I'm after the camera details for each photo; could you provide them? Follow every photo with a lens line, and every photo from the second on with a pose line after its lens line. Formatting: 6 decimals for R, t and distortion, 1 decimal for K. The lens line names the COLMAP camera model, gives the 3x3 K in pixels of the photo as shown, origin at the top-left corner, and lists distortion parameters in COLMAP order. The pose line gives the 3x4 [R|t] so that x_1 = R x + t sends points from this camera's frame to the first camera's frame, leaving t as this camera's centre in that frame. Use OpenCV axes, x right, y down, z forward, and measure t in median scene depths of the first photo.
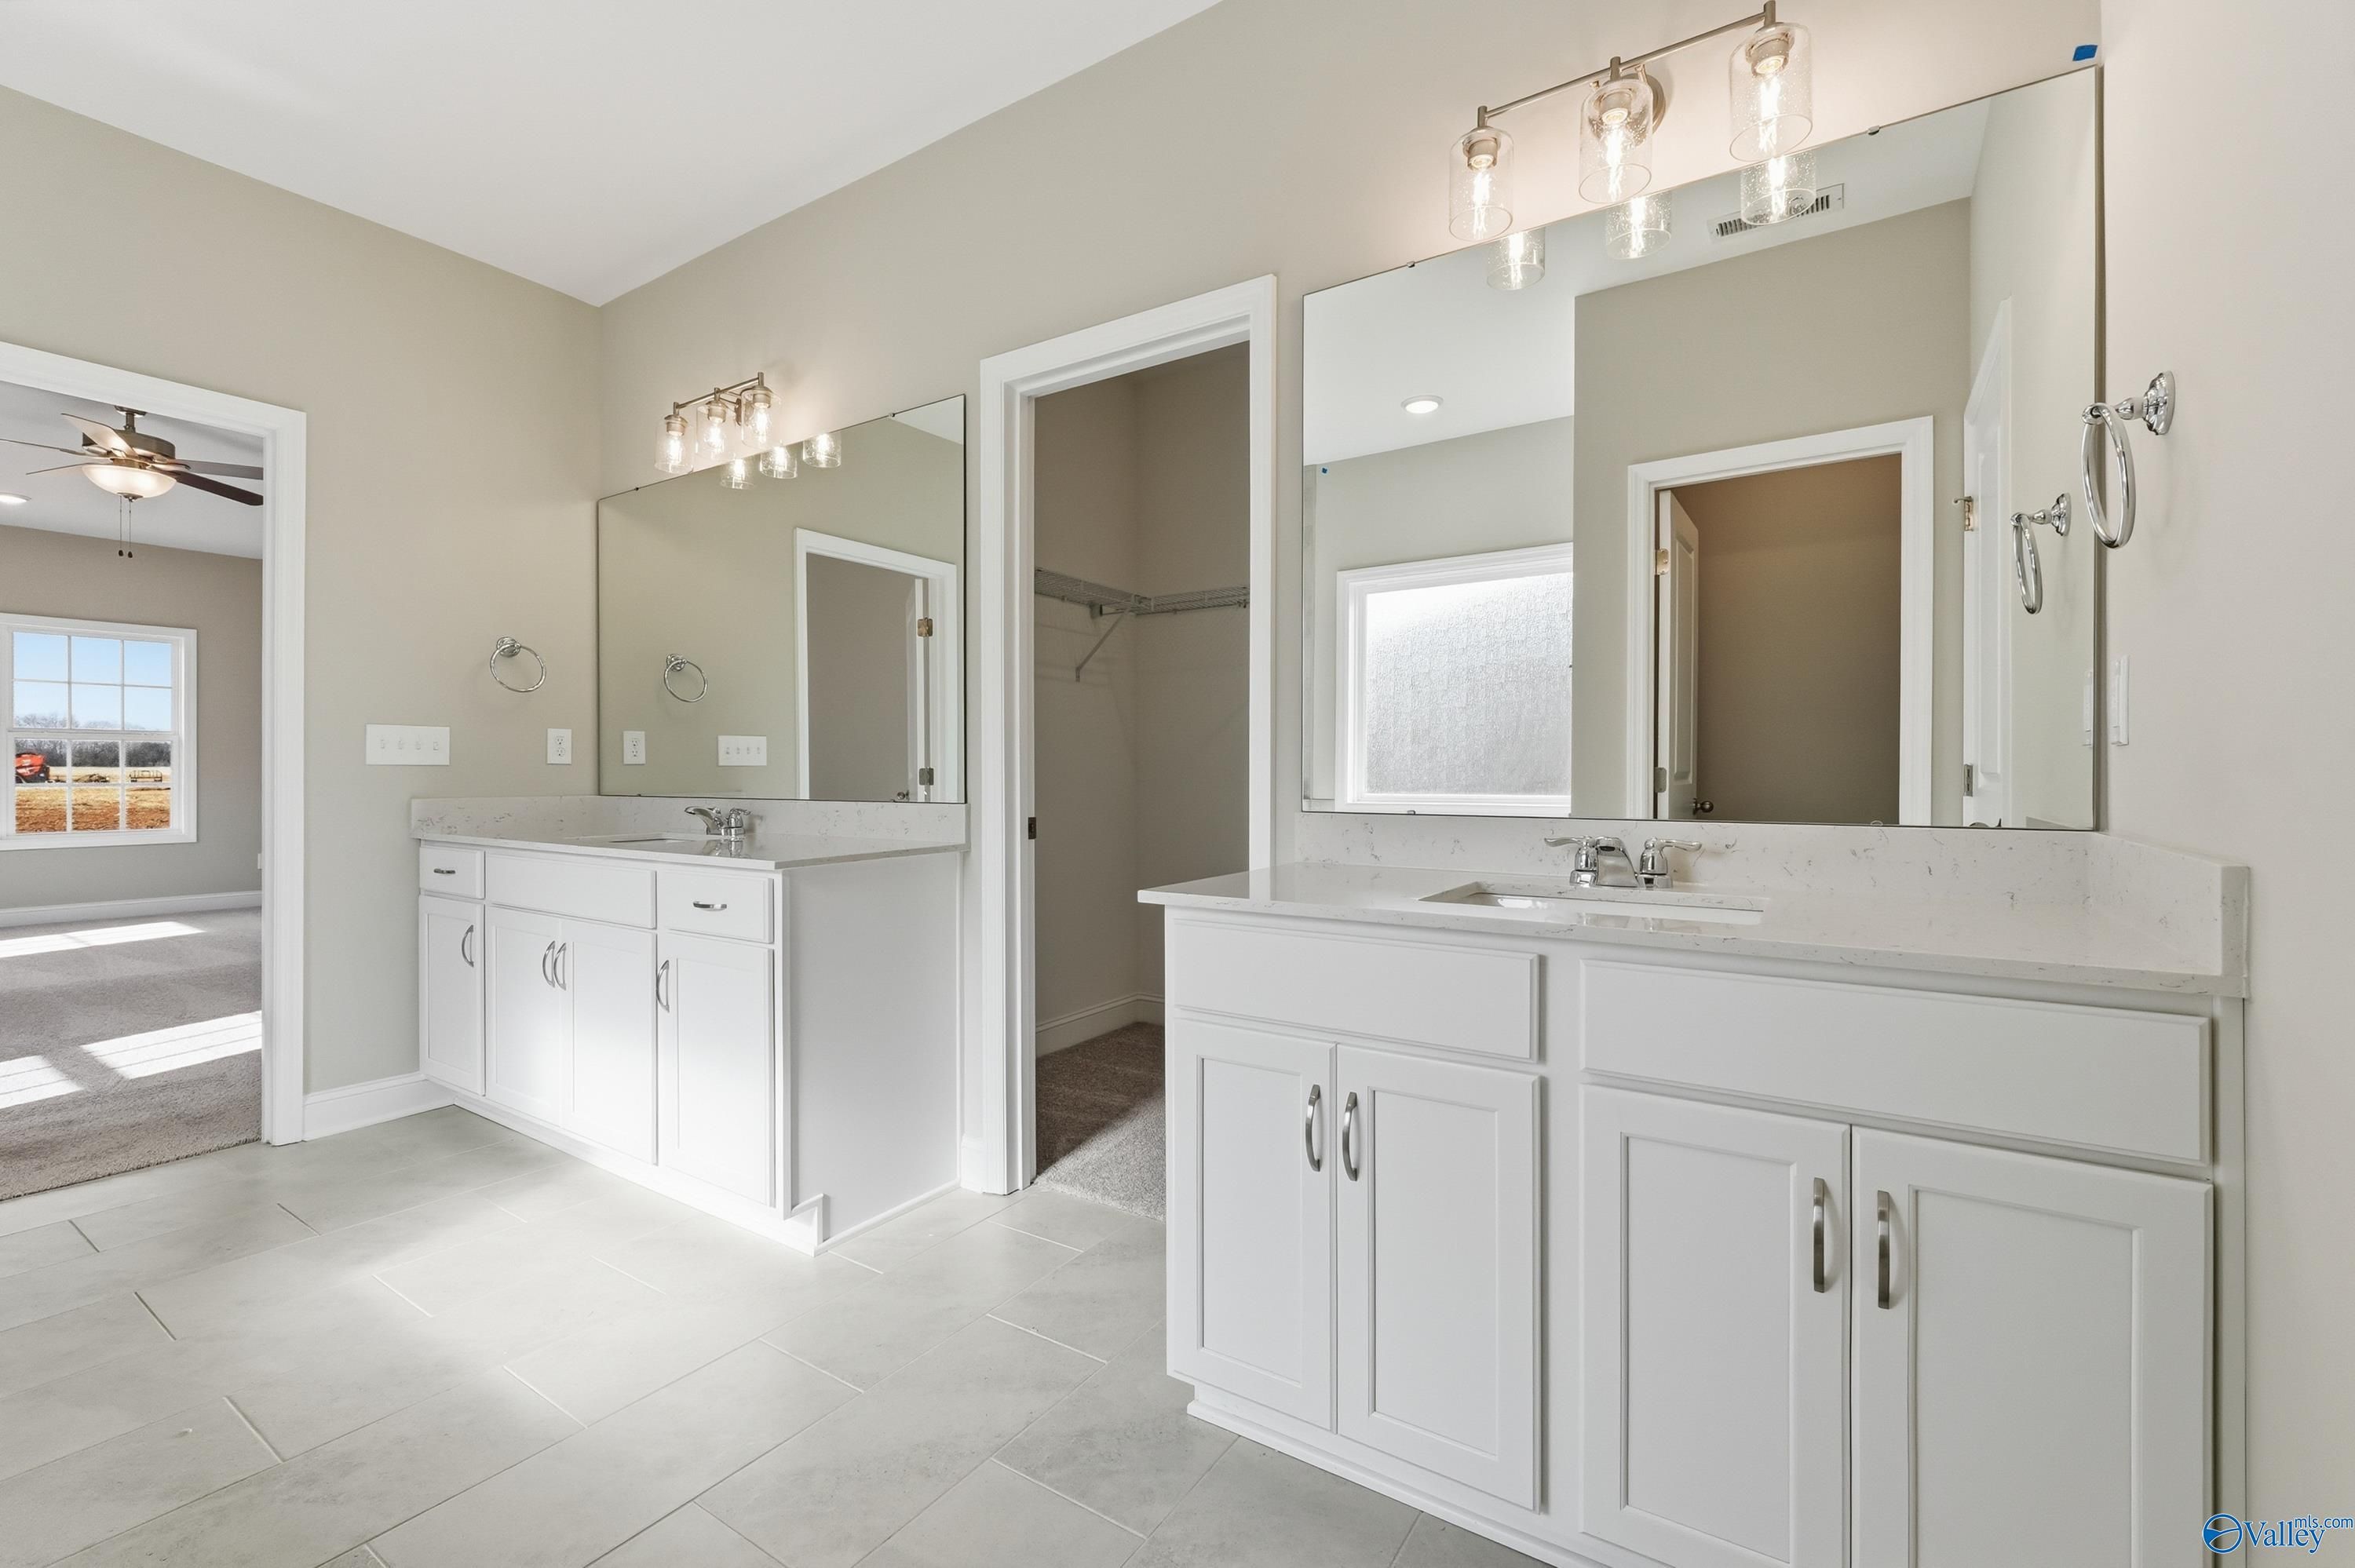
lens RADIAL K [[995.2, 0, 1182.2], [0, 995.2, 777.7], [0, 0, 1]] dist [-0.001375, -0.000120]
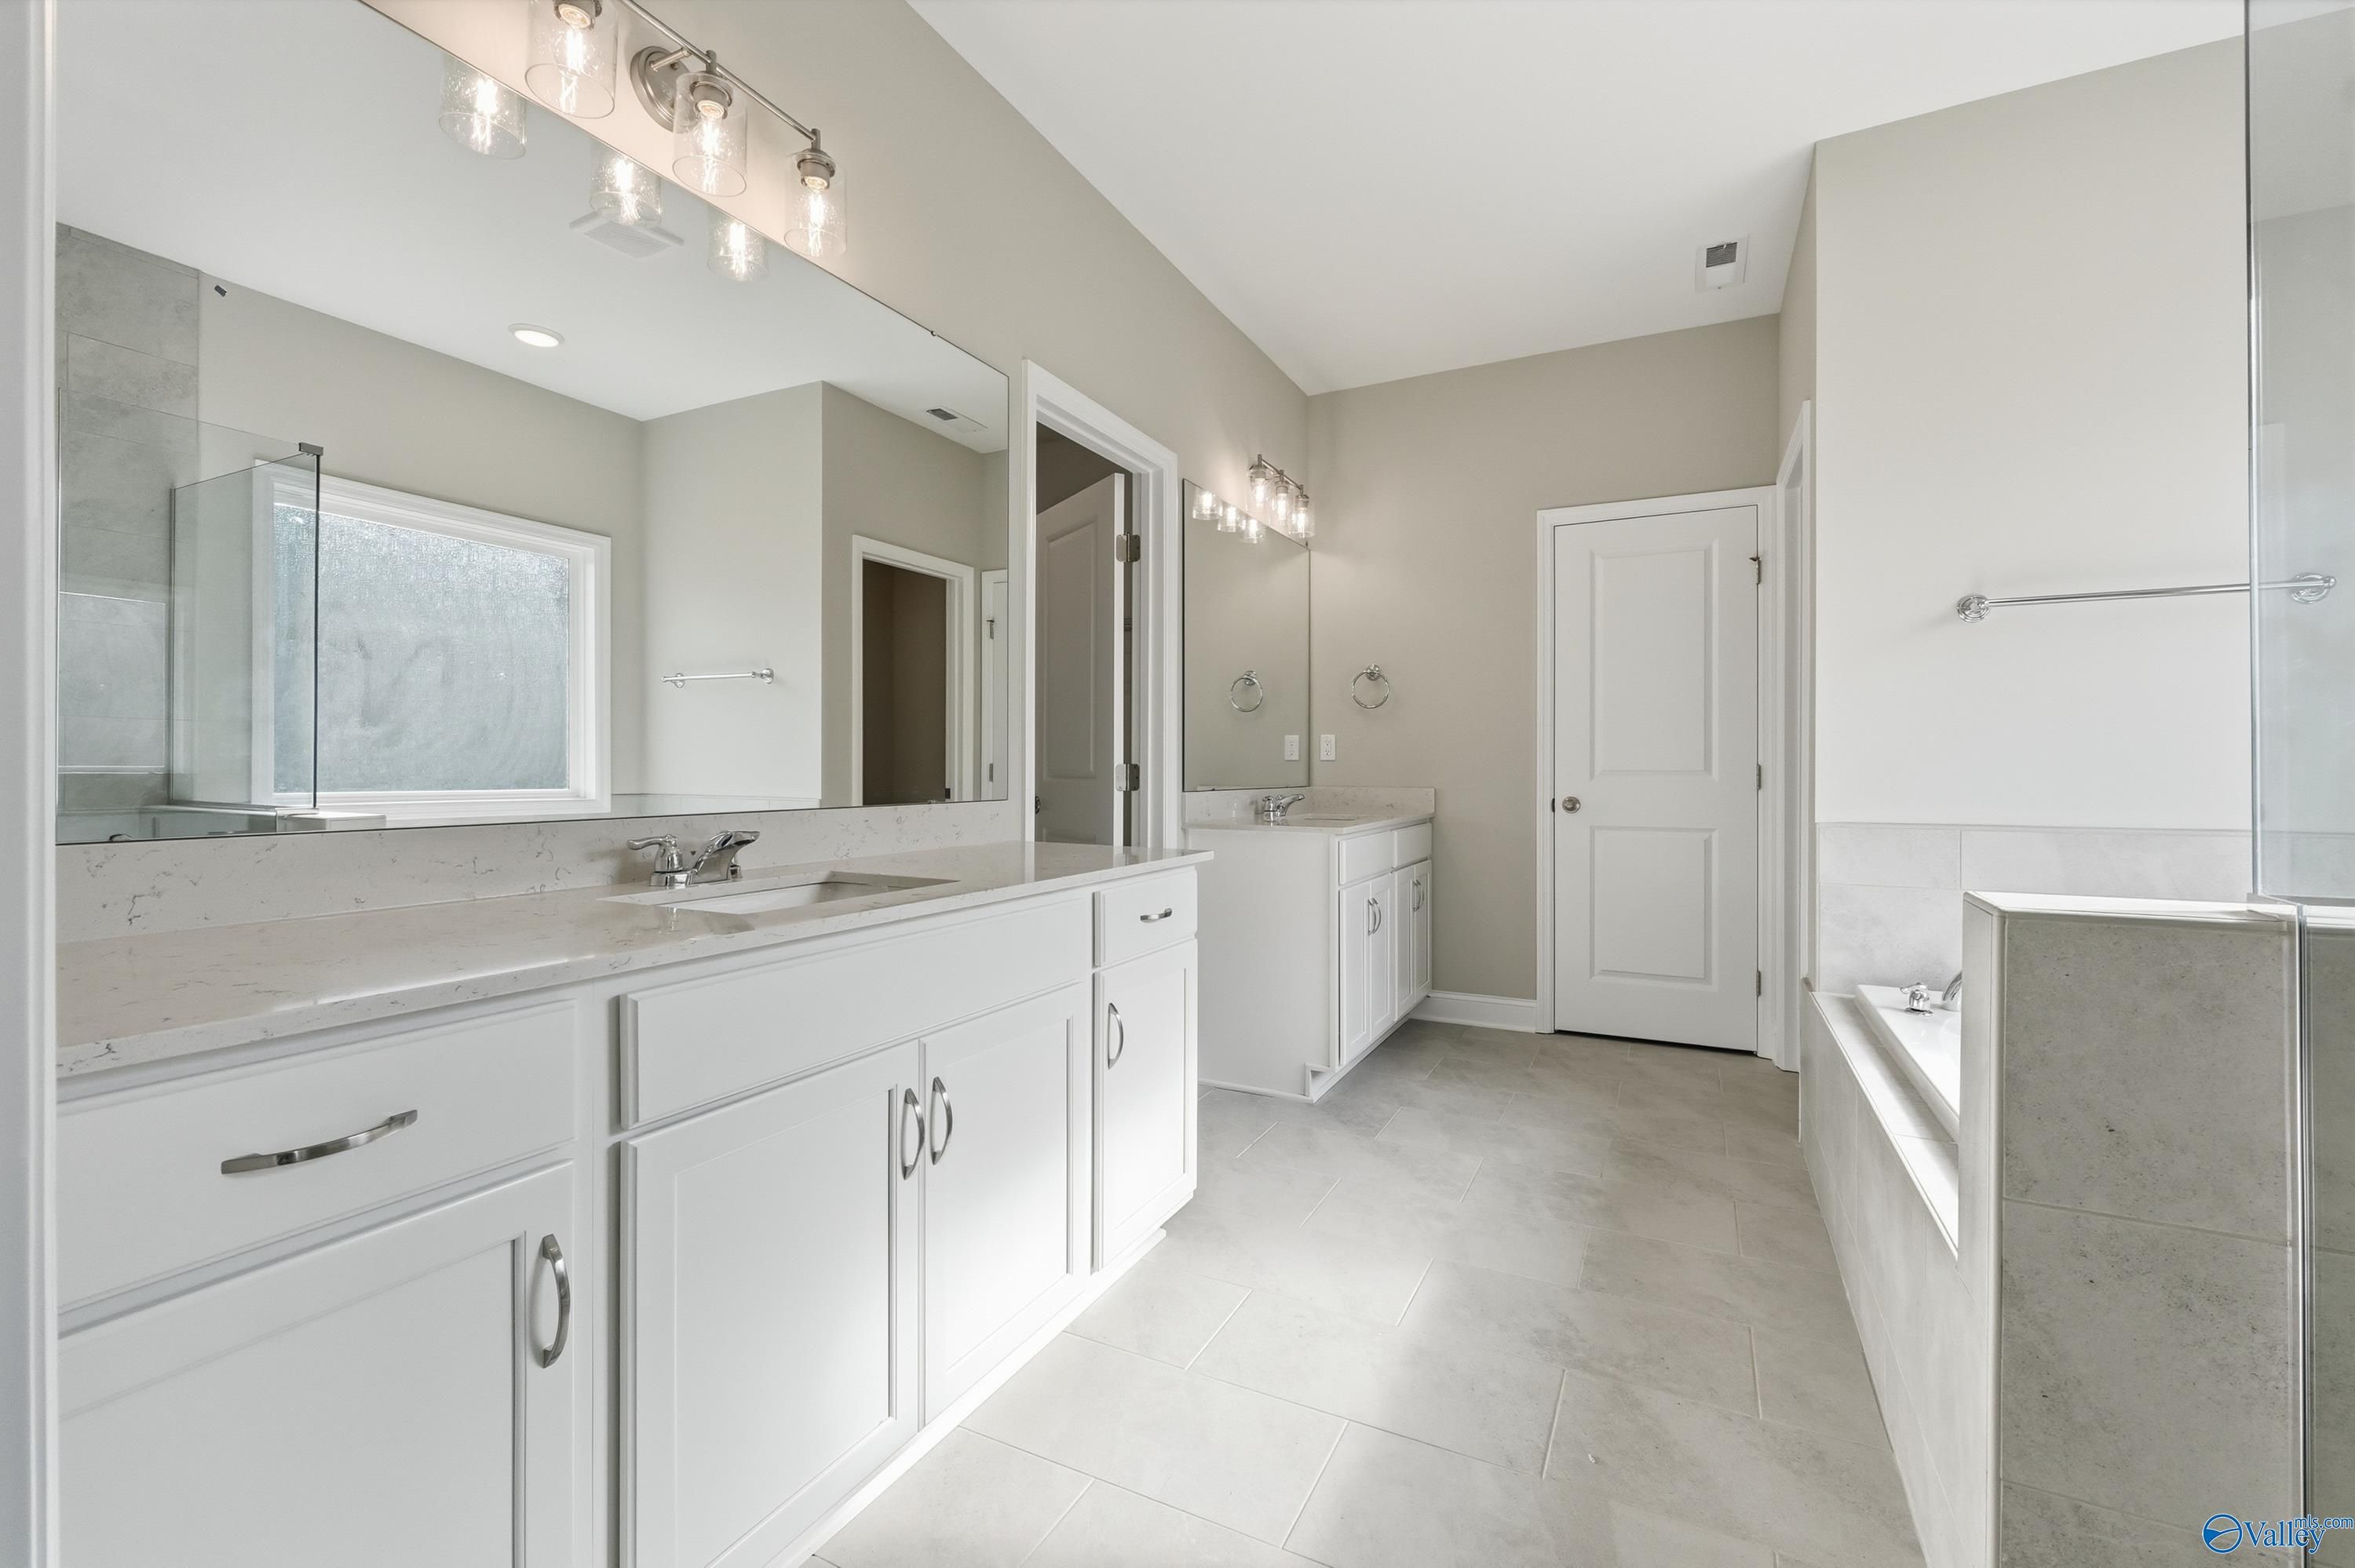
lens RADIAL K [[995.2, 0, 1182.2], [0, 995.2, 777.7], [0, 0, 1]] dist [-0.001375, -0.000120]
pose [[-0.107850, -0.013625, 0.994074, -1.695038], [0.004577, 0.999889, 0.014202, -0.013023], [-0.994157, 0.006081, -0.107776, 1.327410]]
